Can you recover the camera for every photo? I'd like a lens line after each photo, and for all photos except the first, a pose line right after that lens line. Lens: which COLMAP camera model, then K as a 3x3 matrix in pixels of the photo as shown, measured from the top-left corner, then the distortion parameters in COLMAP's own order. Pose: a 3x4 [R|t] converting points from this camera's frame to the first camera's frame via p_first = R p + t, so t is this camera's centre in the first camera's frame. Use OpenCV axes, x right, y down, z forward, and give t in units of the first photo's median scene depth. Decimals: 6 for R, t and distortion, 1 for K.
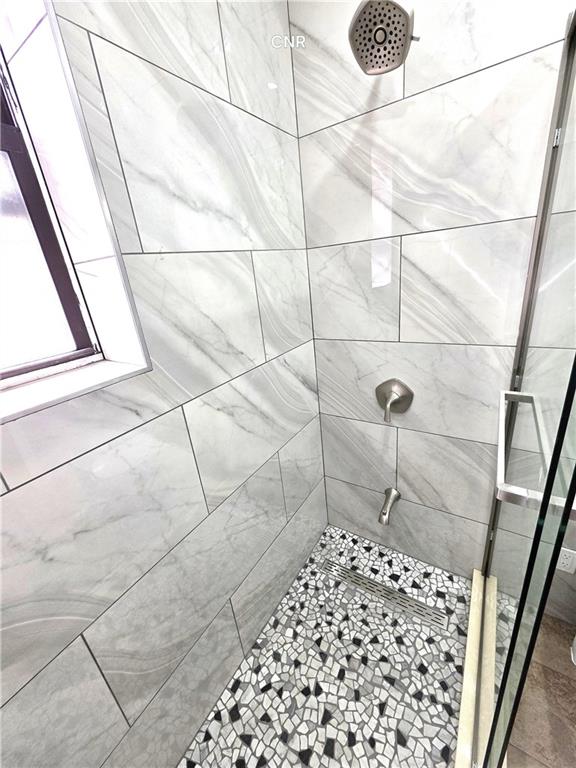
lens RADIAL K [[307.2, 0, 291.6], [0, 307.2, 381.1], [0, 0, 1]] dist [0.002162, 0.000026]
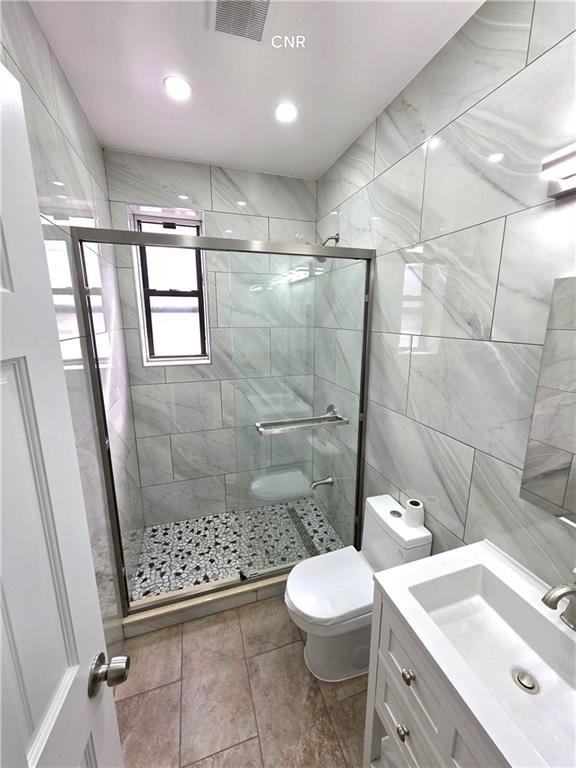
lens RADIAL K [[307.2, 0, 288.1], [0, 307.2, 382.2], [0, 0, 1]] dist [0.002162, 0.000026]
pose [[0.763936, 0.234802, -0.601057, 1.318315], [-0.297591, 0.954679, -0.005290, -0.050573], [0.572575, 0.182910, 0.799188, -0.627243]]
